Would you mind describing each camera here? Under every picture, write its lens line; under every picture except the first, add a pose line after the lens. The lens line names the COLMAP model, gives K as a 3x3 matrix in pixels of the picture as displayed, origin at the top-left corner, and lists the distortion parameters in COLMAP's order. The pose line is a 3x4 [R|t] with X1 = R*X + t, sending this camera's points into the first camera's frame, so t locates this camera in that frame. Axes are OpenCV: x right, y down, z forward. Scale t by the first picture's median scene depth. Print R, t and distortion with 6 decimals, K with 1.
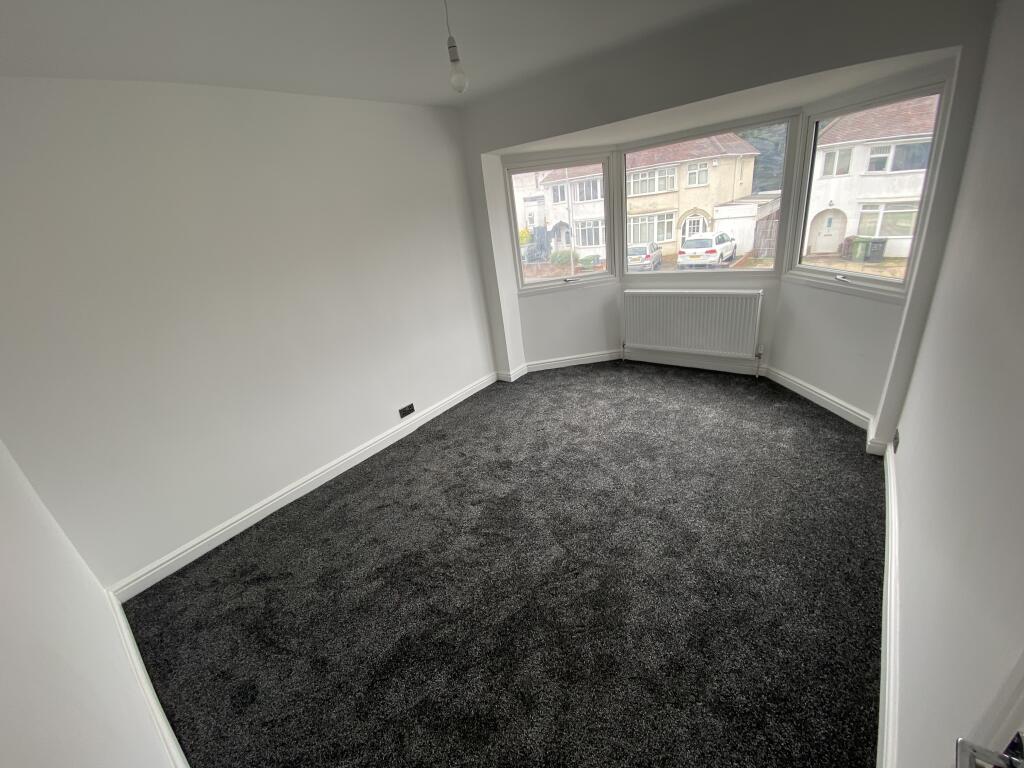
lens RADIAL K [[408.2, 0, 512.0], [0, 408.2, 384.0], [0, 0, 1]] dist [0.000456, -0.015489]
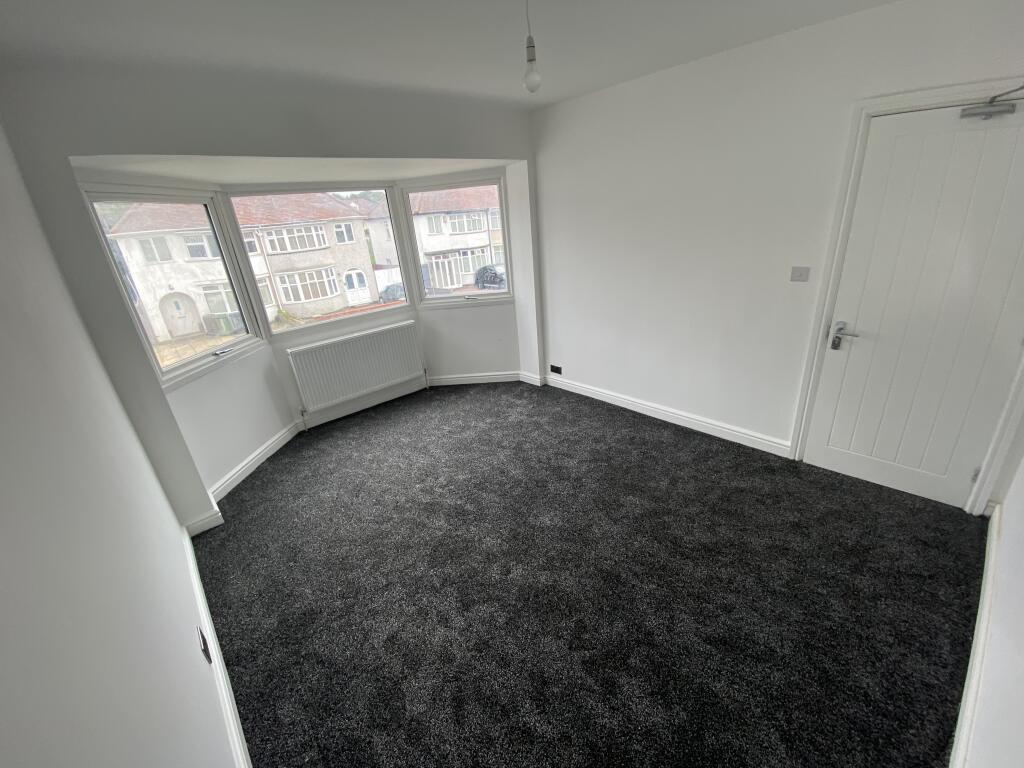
lens RADIAL K [[409.2, 0, 512.0], [0, 409.2, 384.0], [0, 0, 1]] dist [0.010975, -0.019458]
pose [[0.176509, -0.252559, 0.951346, -0.477120], [0.438242, 0.885602, 0.153796, -0.096458], [-0.881356, 0.389773, 0.266999, 0.394014]]
